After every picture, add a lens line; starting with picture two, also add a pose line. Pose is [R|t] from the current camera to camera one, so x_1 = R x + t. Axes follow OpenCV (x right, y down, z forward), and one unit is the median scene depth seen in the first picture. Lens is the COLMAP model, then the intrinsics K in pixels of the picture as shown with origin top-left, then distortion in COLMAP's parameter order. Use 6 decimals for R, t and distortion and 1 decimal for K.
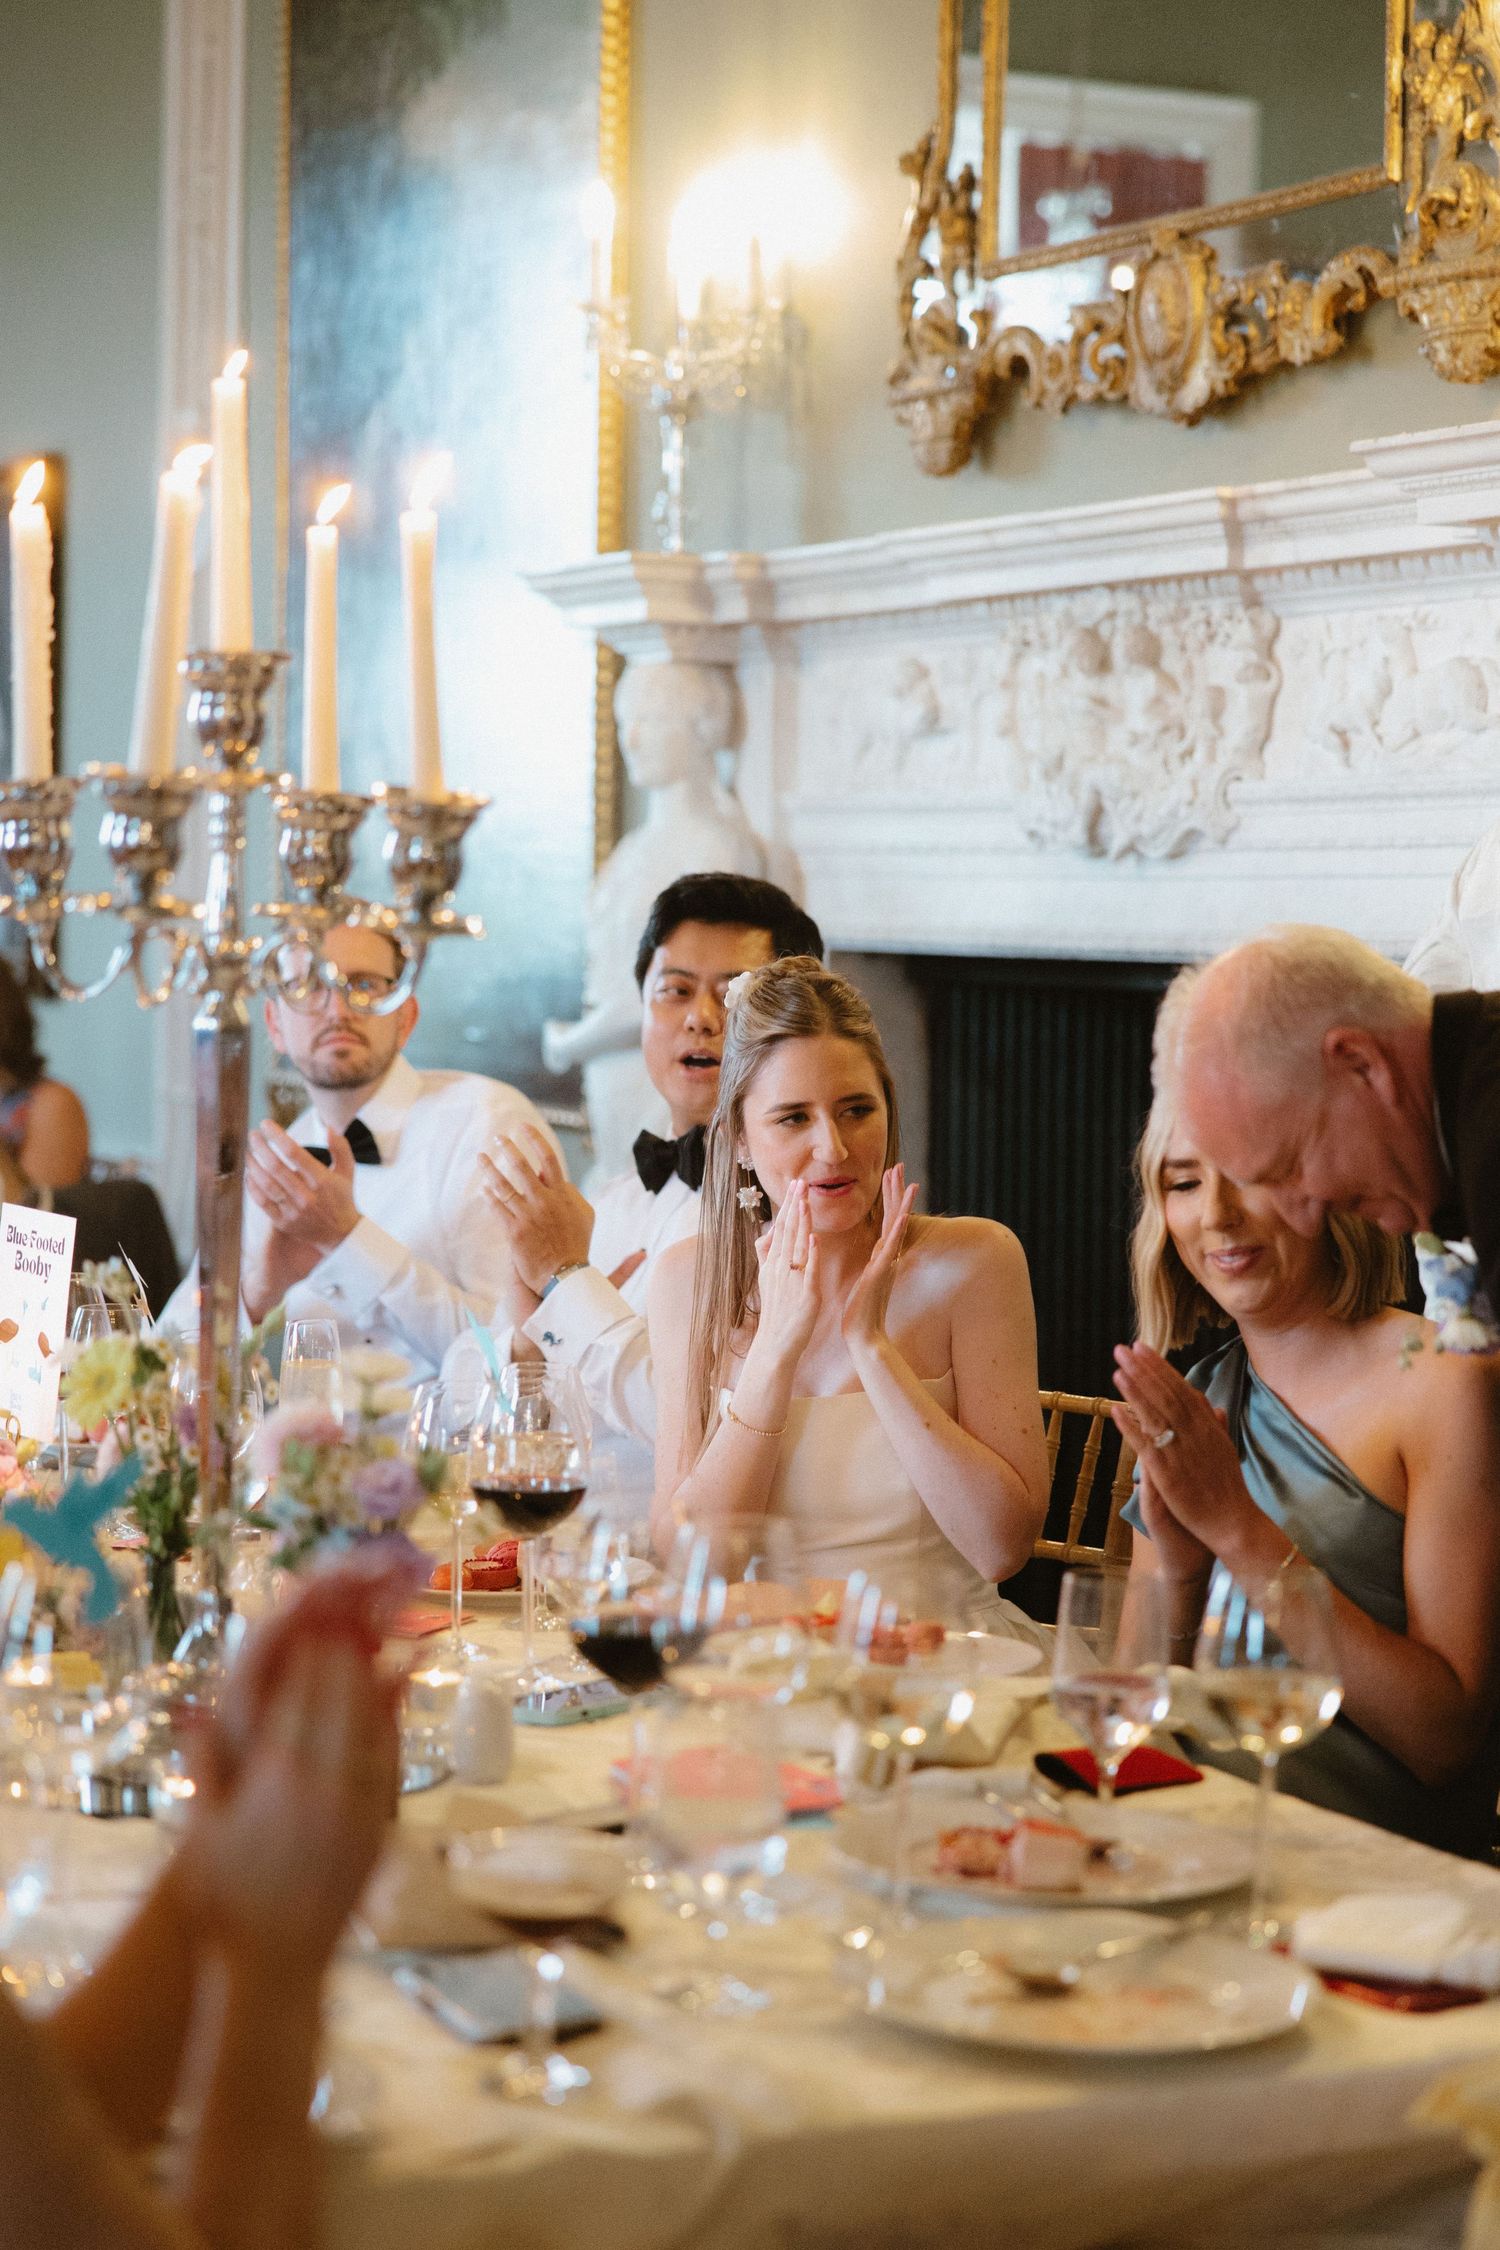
lens RADIAL K [[4226.6, 0, 787.2], [0, 4226.6, 1148.1], [0, 0, 1]] dist [0.023472, -0.195386]
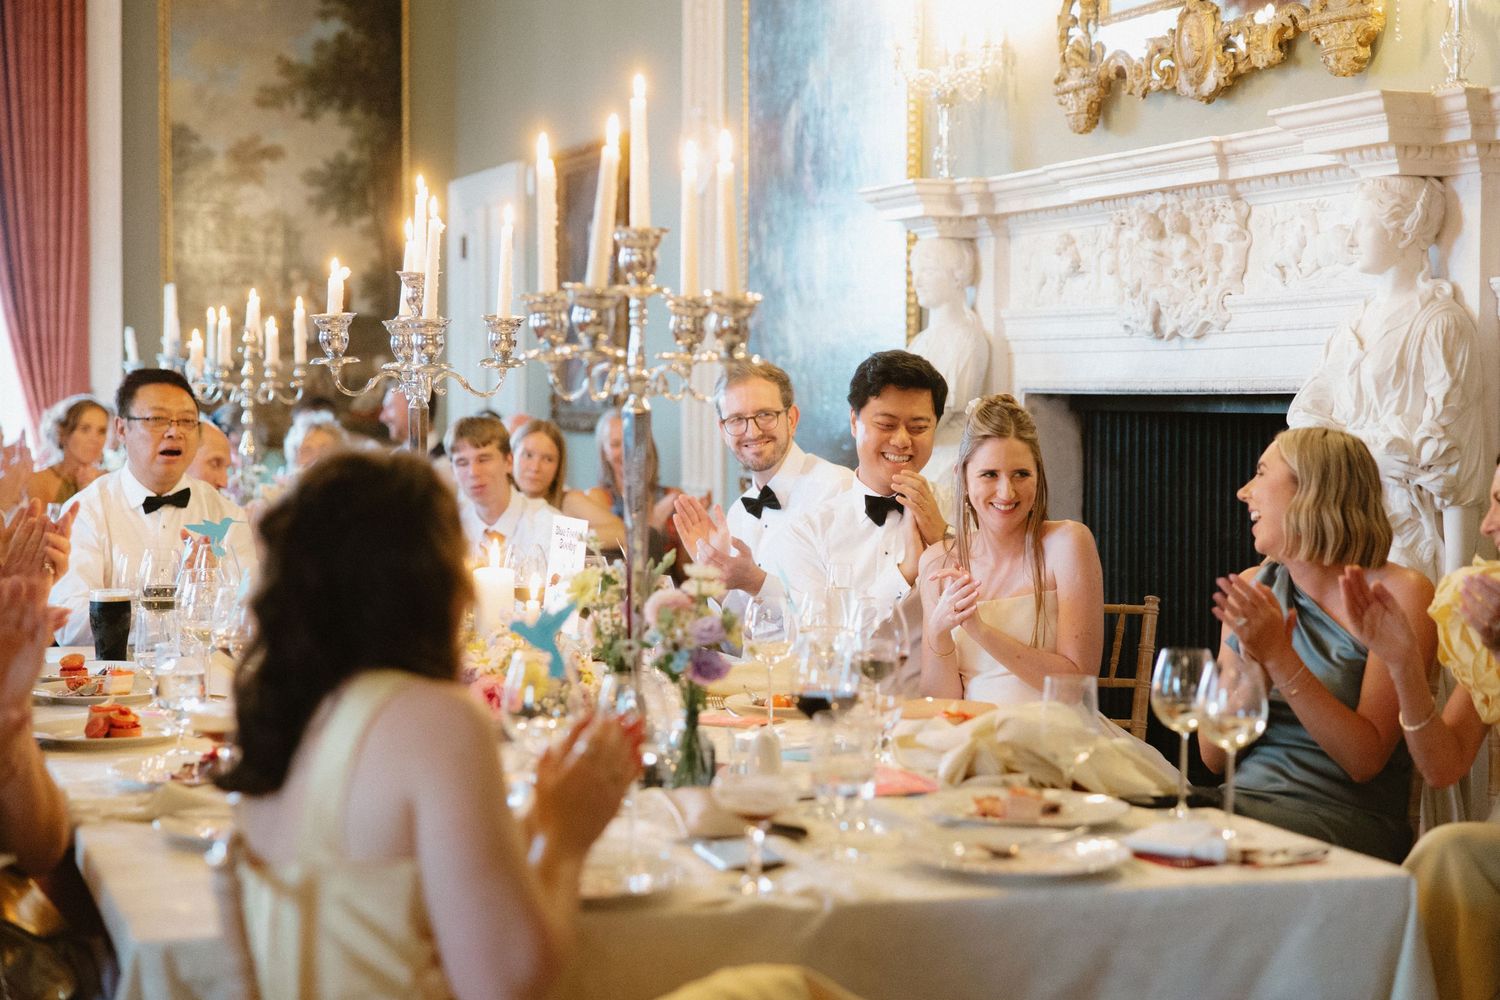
lens RADIAL K [[2555.1, 0, 784.0], [0, 2555.1, 504.7], [0, 0, 1]] dist [0.027996, -0.086078]
pose [[0.992104, -0.004646, -0.125333, 0.052719], [0.002796, 0.999885, -0.014937, 0.020169], [0.125387, 0.014468, 0.992002, -0.125029]]
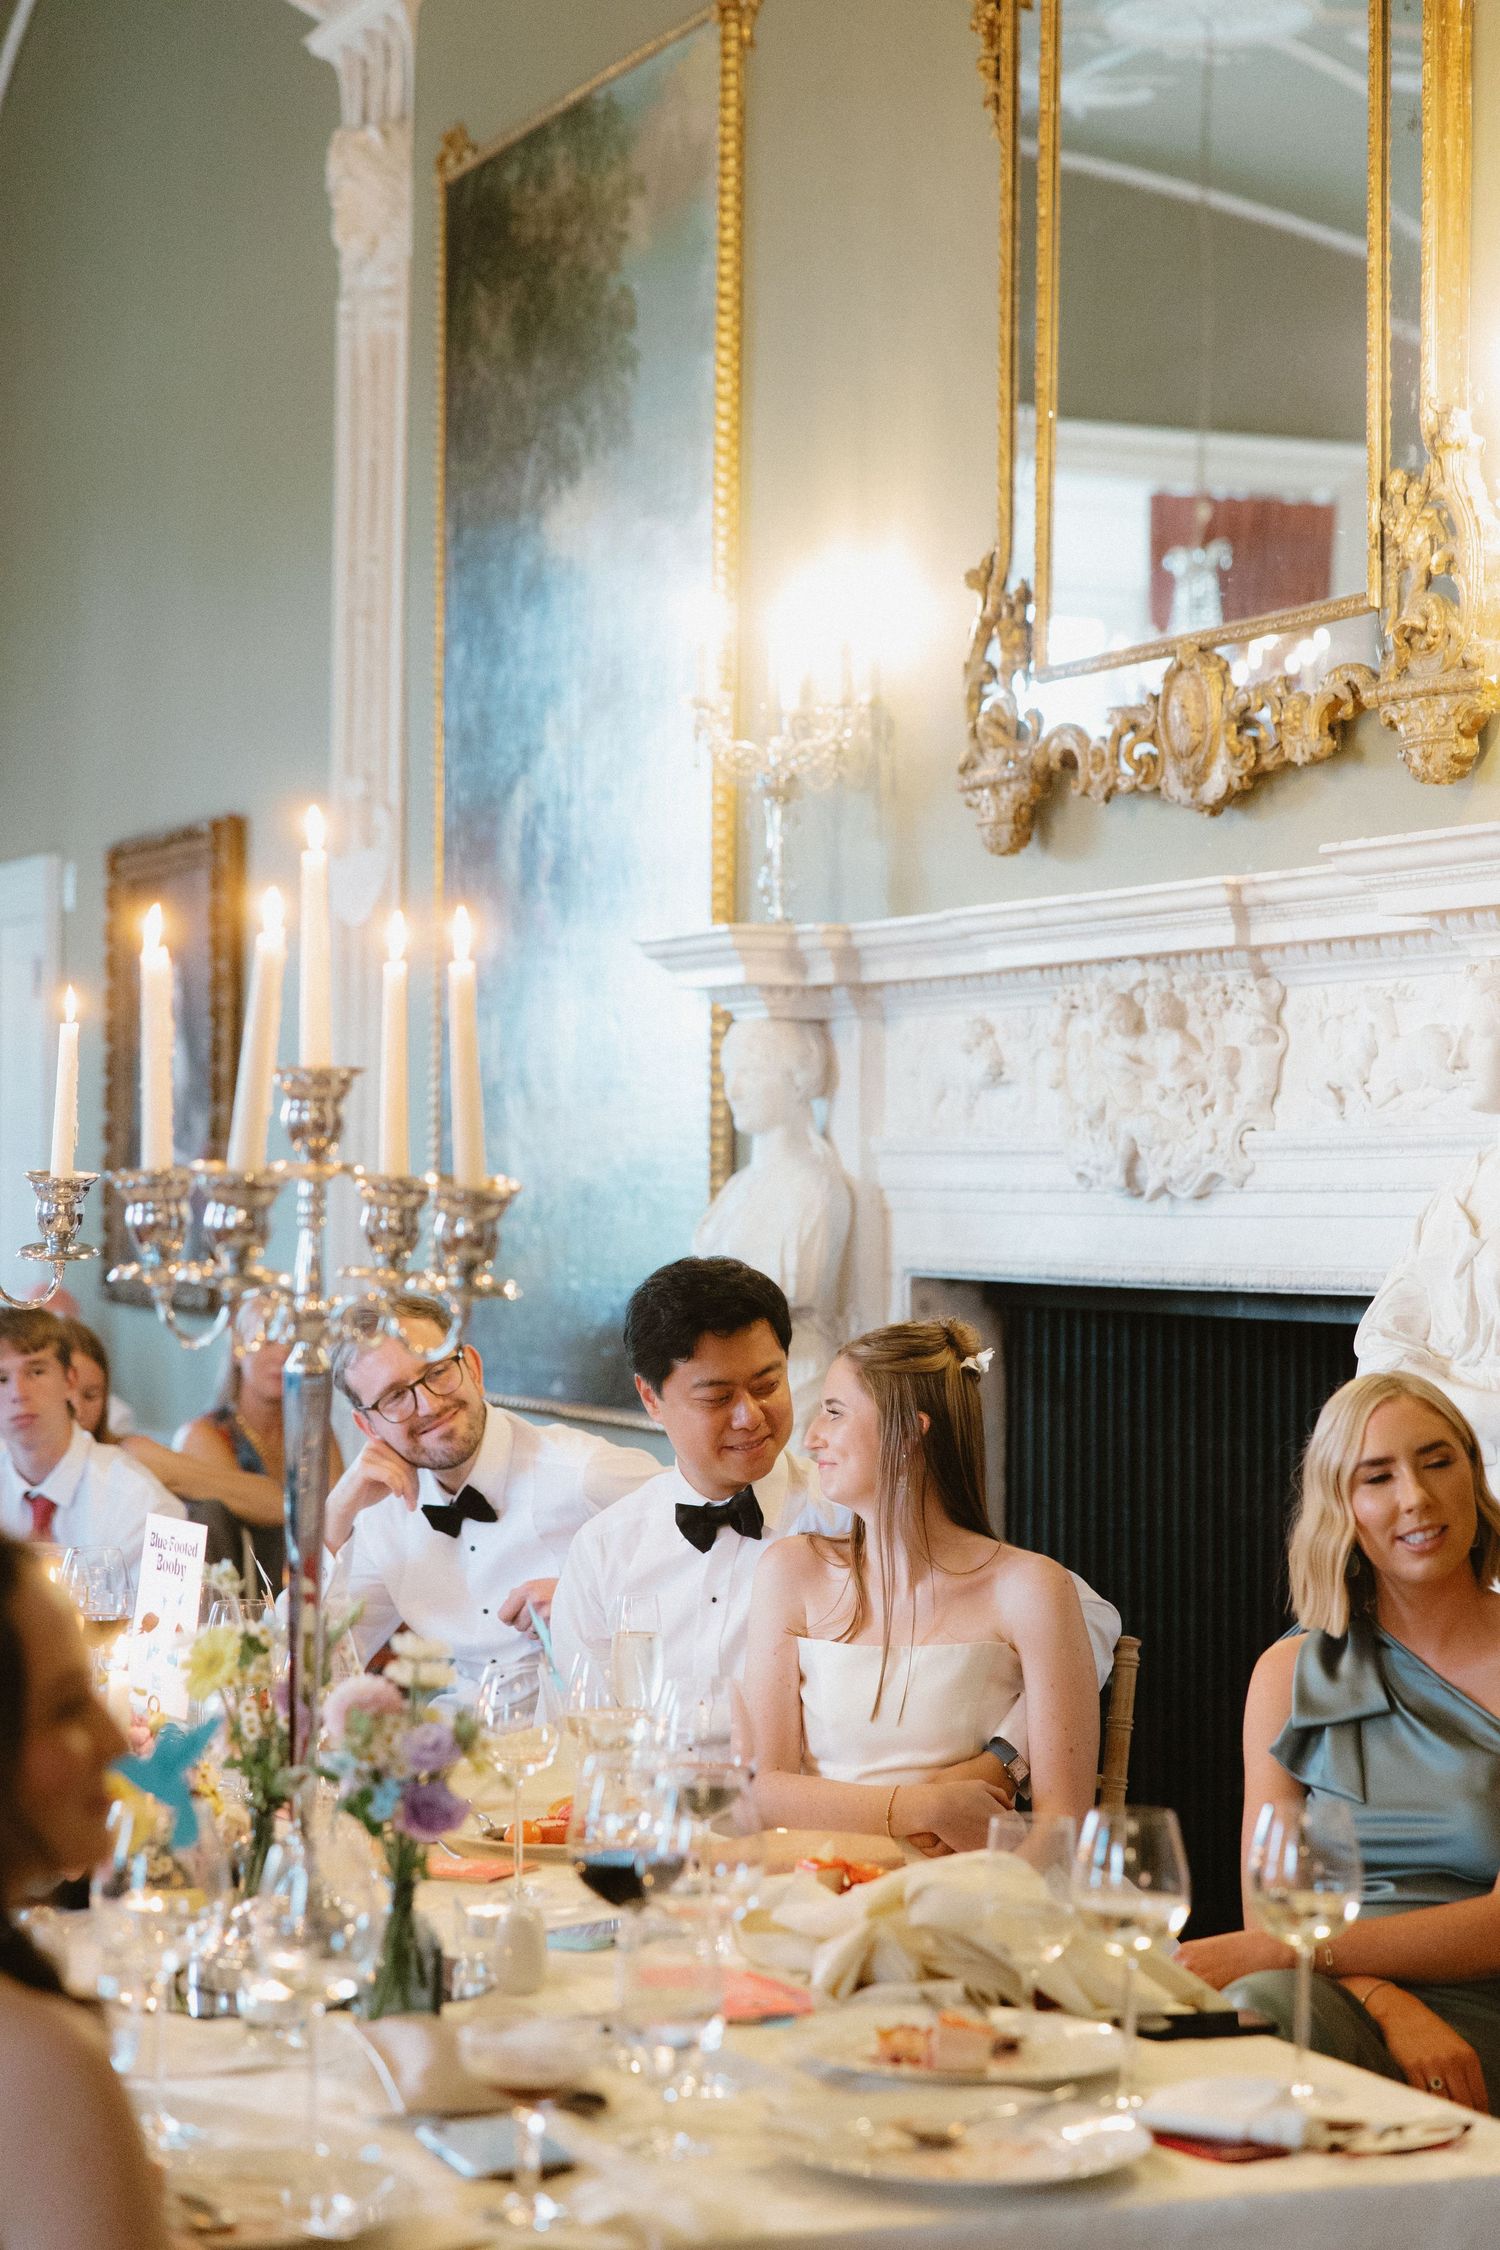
lens RADIAL K [[4226.6, 0, 787.2], [0, 4226.6, 1148.1], [0, 0, 1]] dist [0.023472, -0.195386]
pose [[0.998770, -0.007522, -0.049017, 0.037734], [0.004053, 0.997503, -0.070508, -0.003413], [0.049425, 0.070223, 0.996306, -0.125723]]
